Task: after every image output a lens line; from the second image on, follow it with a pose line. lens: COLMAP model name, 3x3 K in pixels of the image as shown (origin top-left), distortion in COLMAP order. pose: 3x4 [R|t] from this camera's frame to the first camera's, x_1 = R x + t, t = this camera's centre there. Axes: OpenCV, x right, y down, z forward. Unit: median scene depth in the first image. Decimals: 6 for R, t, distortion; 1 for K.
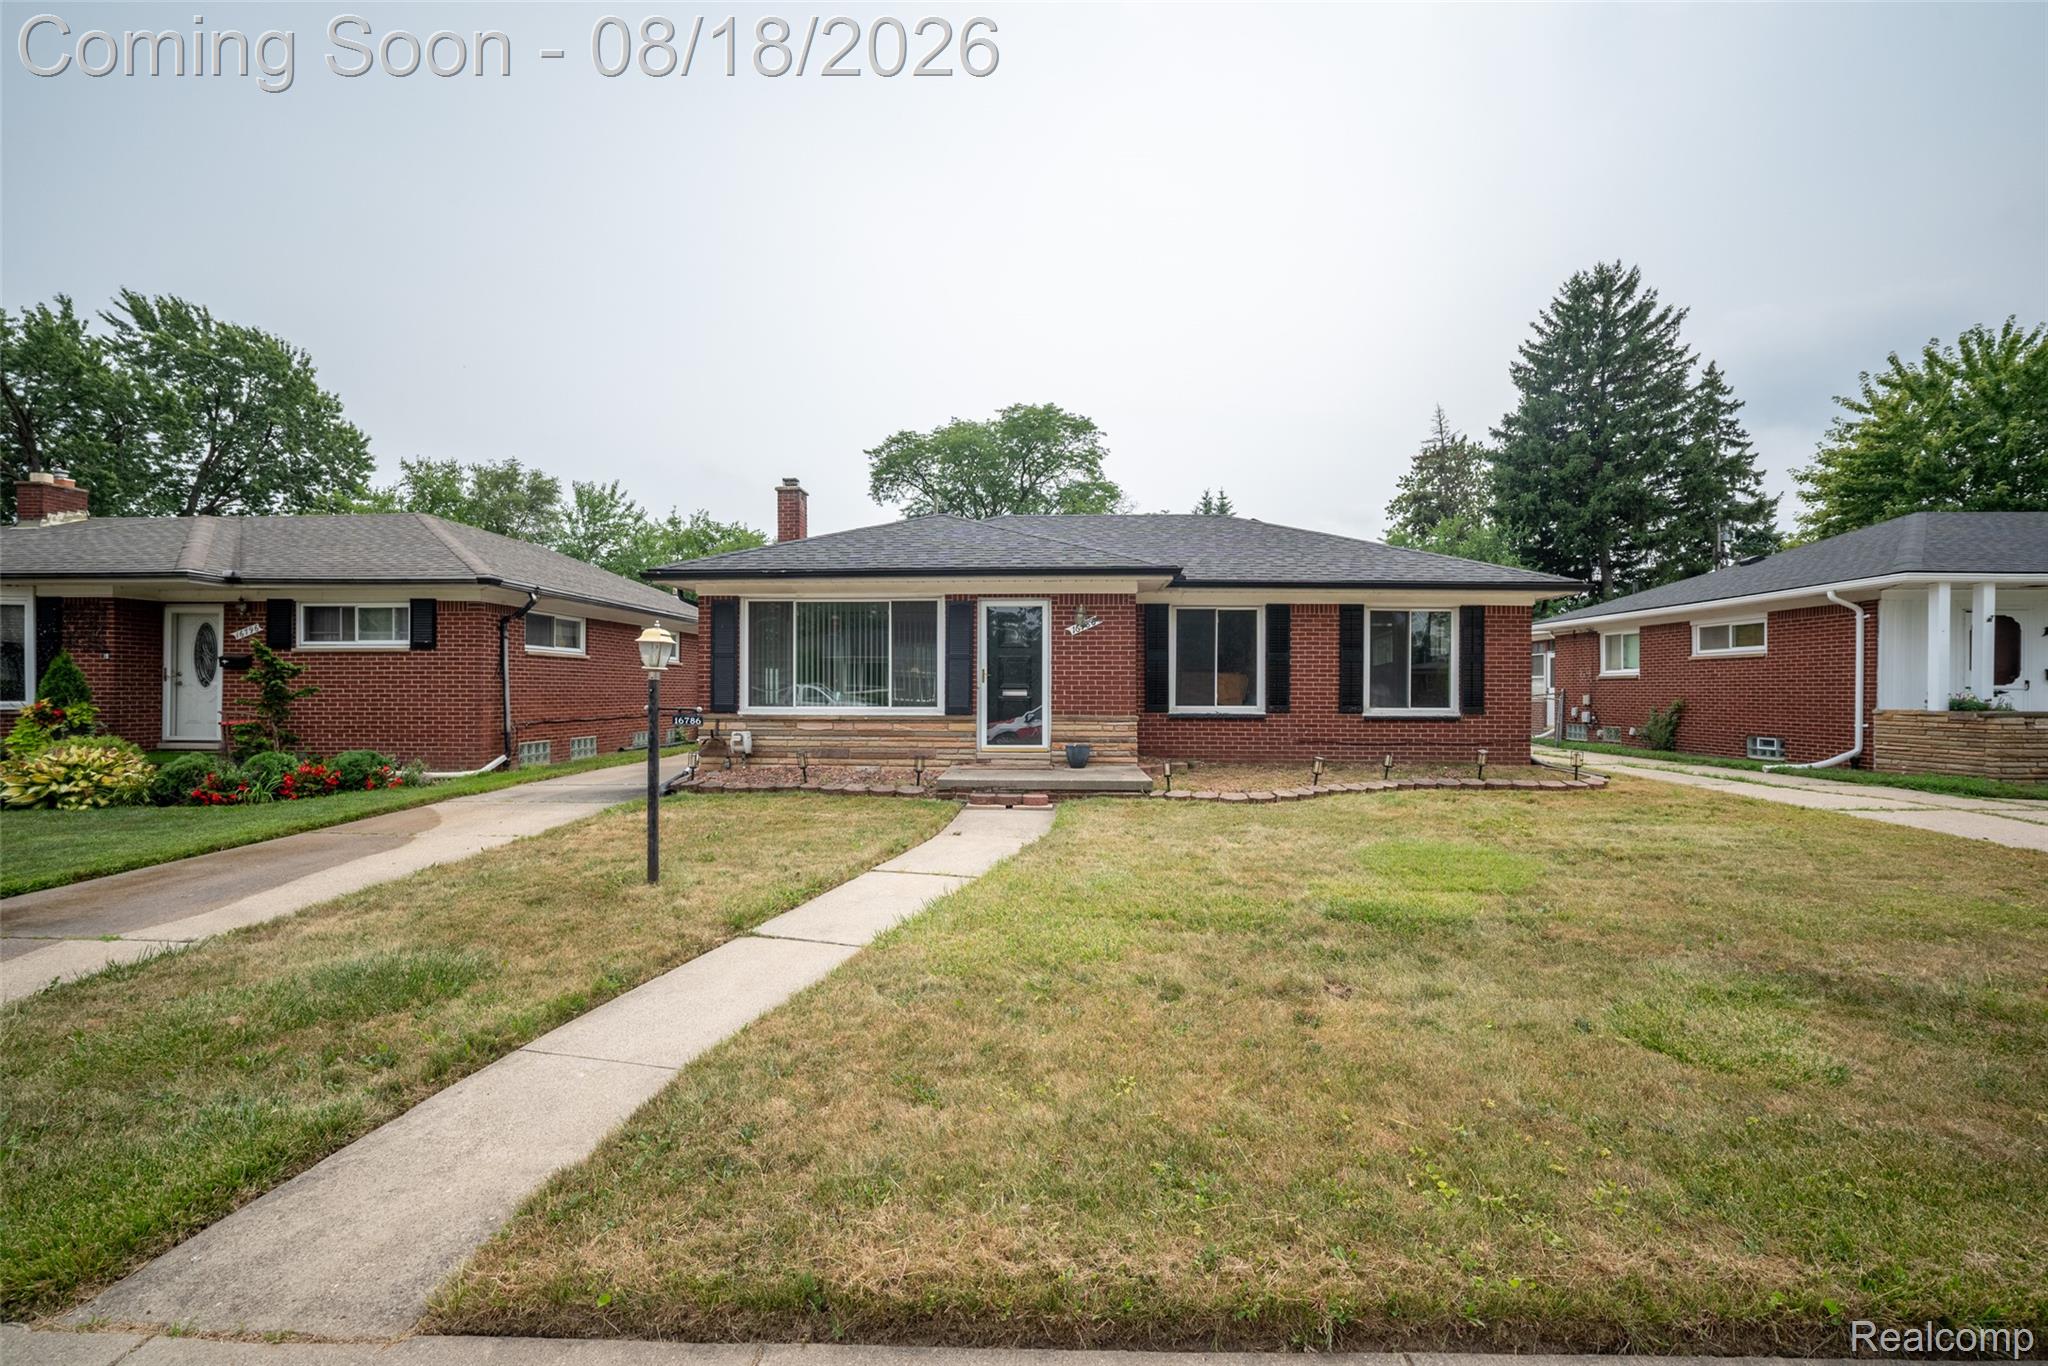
lens RADIAL K [[928.9, 0, 1018.3], [0, 928.9, 689.0], [0, 0, 1]] dist [-0.026105, 0.007852]
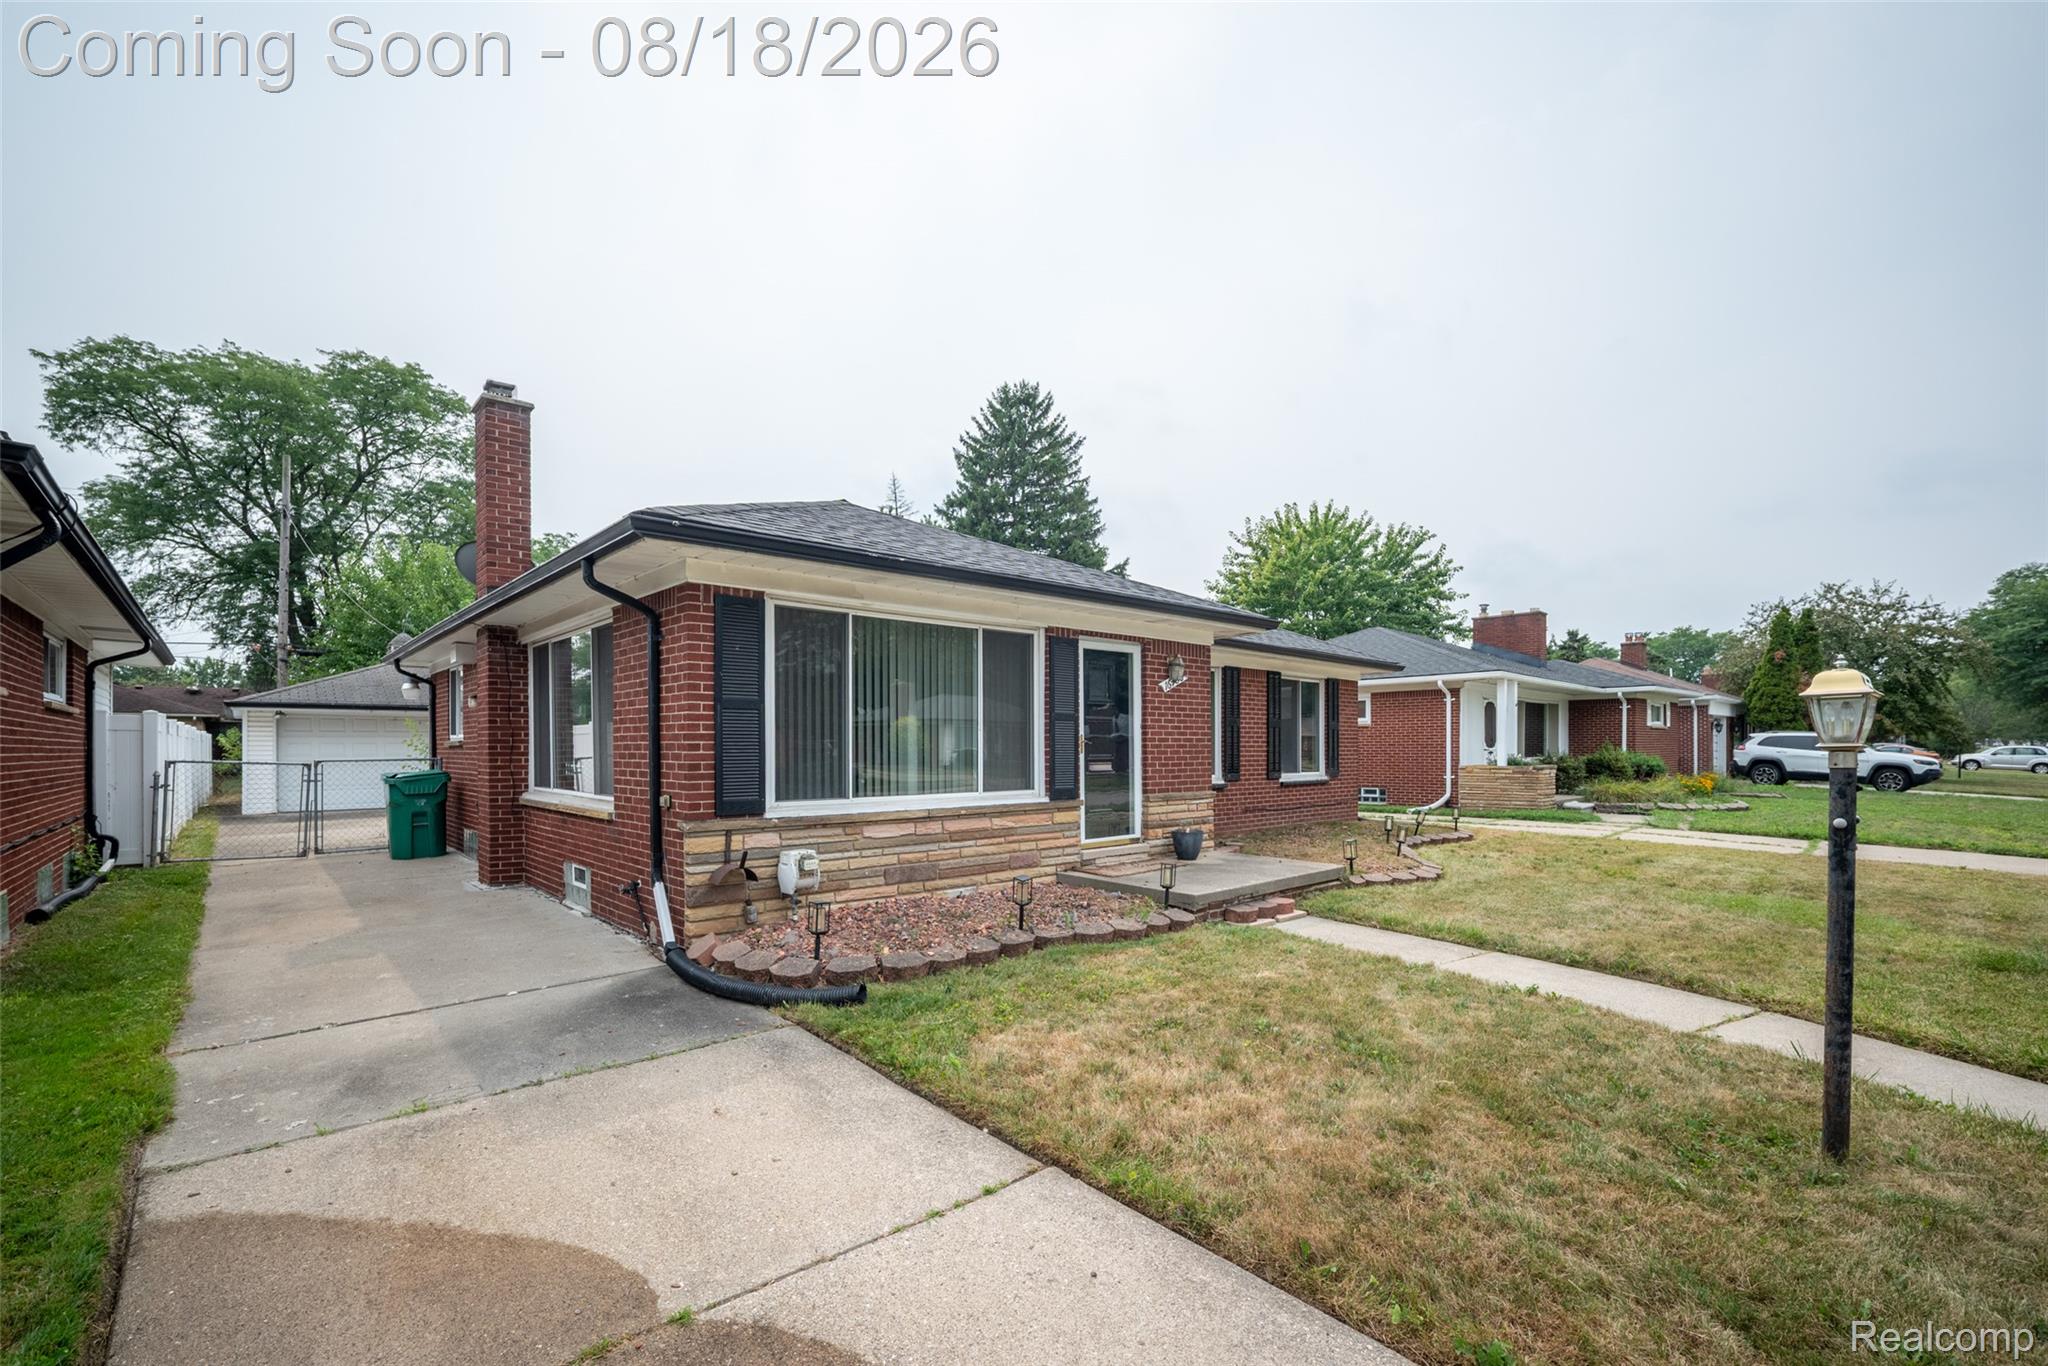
lens RADIAL K [[928.9, 0, 1047.4], [0, 928.9, 747.9], [0, 0, 1]] dist [-0.026105, 0.007852]
pose [[0.681297, -0.005655, 0.731986, -0.526407], [0.004954, 0.999983, 0.003114, -0.012179], [-0.731991, 0.001504, 0.681313, 0.478557]]
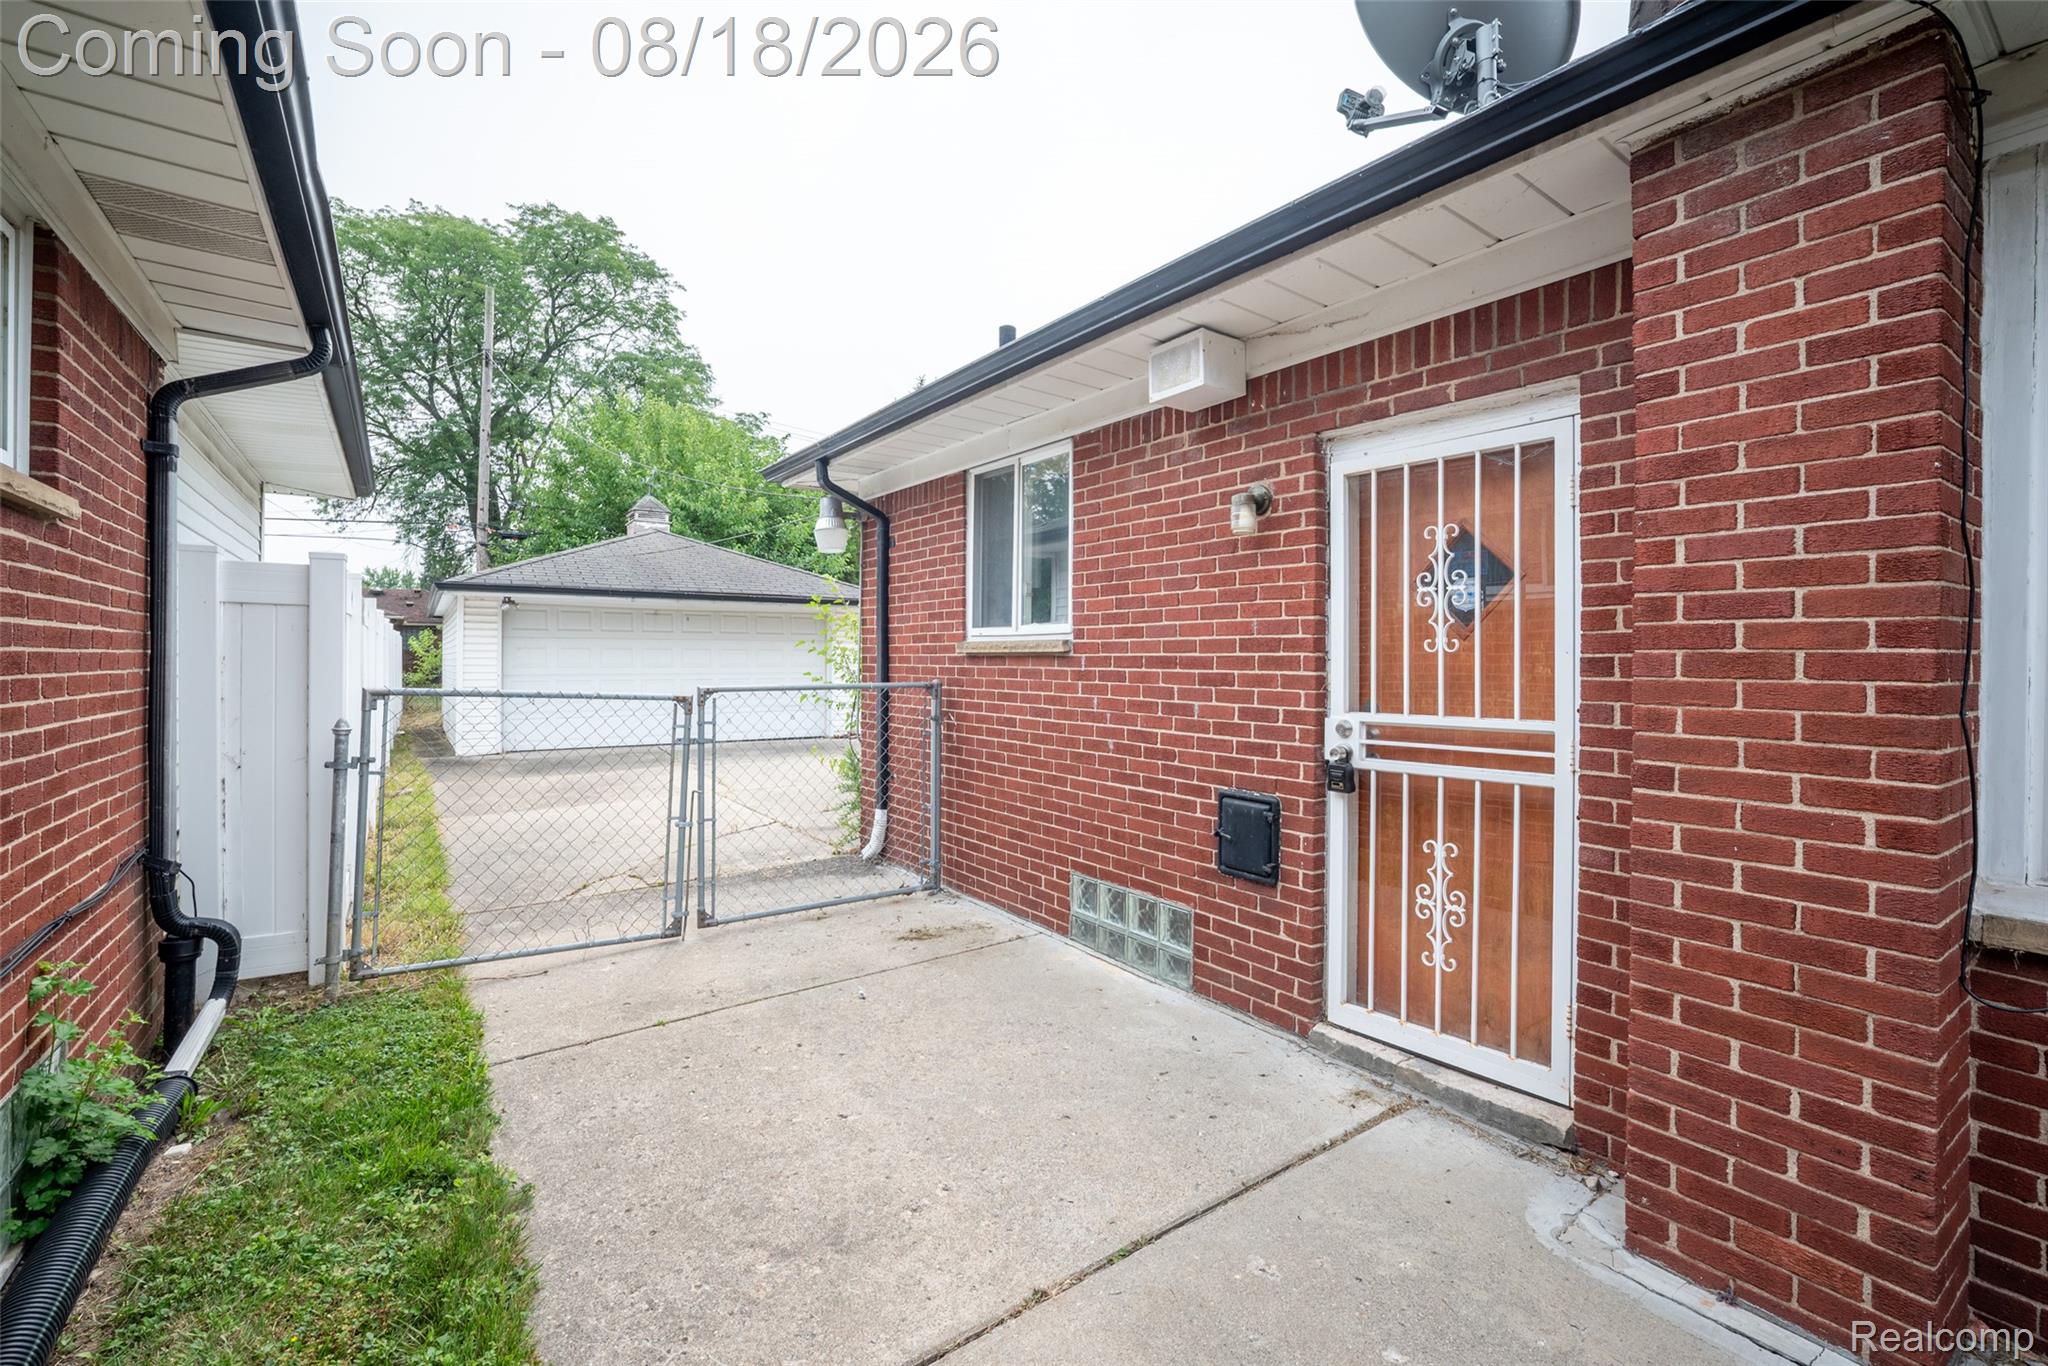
lens RADIAL K [[928.9, 0, 998.4], [0, 928.9, 658.4], [0, 0, 1]] dist [-0.026105, 0.007852]
pose [[0.784185, 0.002655, 0.620522, -0.496769], [-0.004380, 0.999990, 0.001256, -0.013165], [-0.620512, -0.003703, 0.784188, 1.107132]]
